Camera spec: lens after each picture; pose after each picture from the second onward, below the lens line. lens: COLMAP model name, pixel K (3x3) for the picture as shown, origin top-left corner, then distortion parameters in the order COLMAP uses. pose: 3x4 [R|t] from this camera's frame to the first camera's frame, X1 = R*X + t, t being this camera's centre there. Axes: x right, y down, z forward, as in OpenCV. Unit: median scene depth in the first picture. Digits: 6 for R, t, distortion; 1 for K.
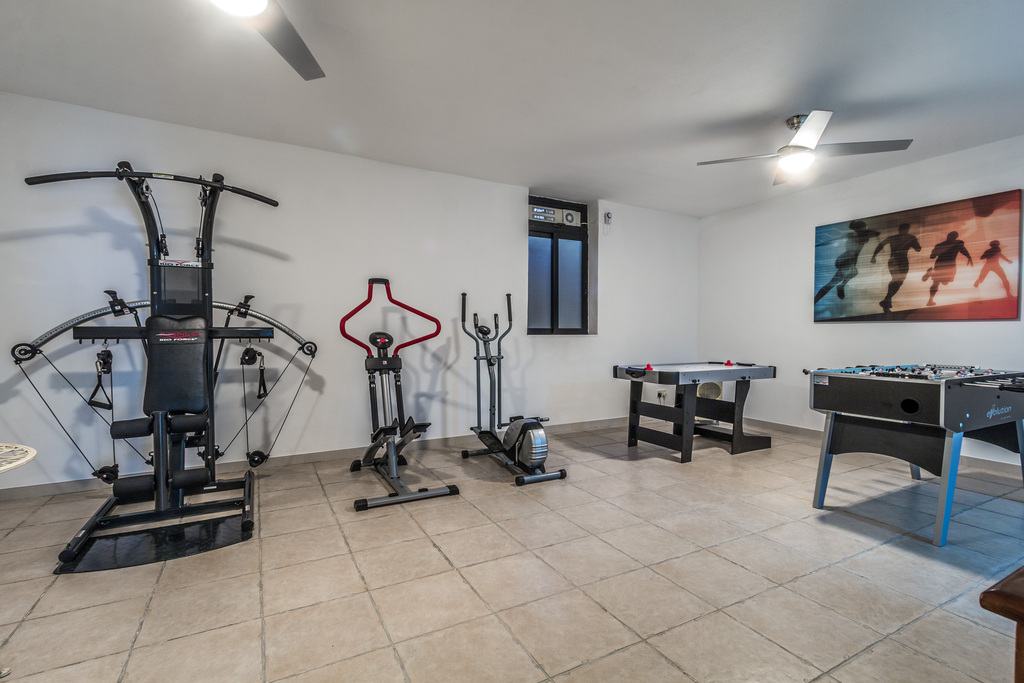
lens RADIAL K [[474.9, 0, 512.4], [0, 474.9, 341.7], [0, 0, 1]] dist [-0.005123, -0.000780]
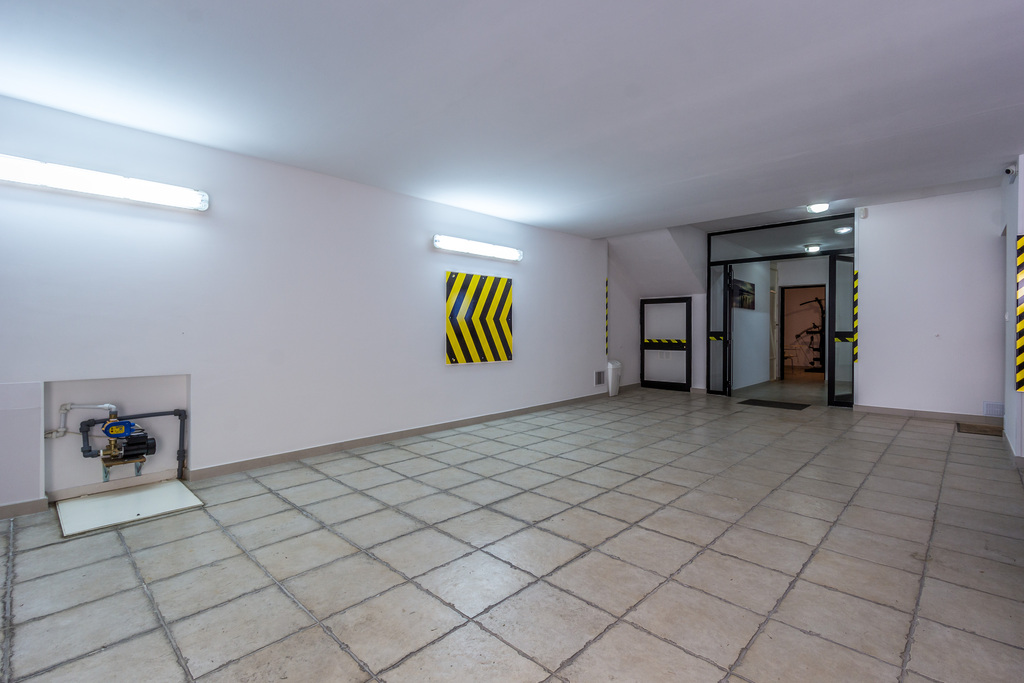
lens RADIAL K [[474.9, 0, 512.4], [0, 474.9, 338.3], [0, 0, 1]] dist [-0.005123, -0.000780]
pose [[0.286868, 0.009064, -0.957927, 2.685030], [-0.019214, 0.999809, 0.003707, 0.076819], [0.957777, 0.017343, 0.286987, -3.076613]]
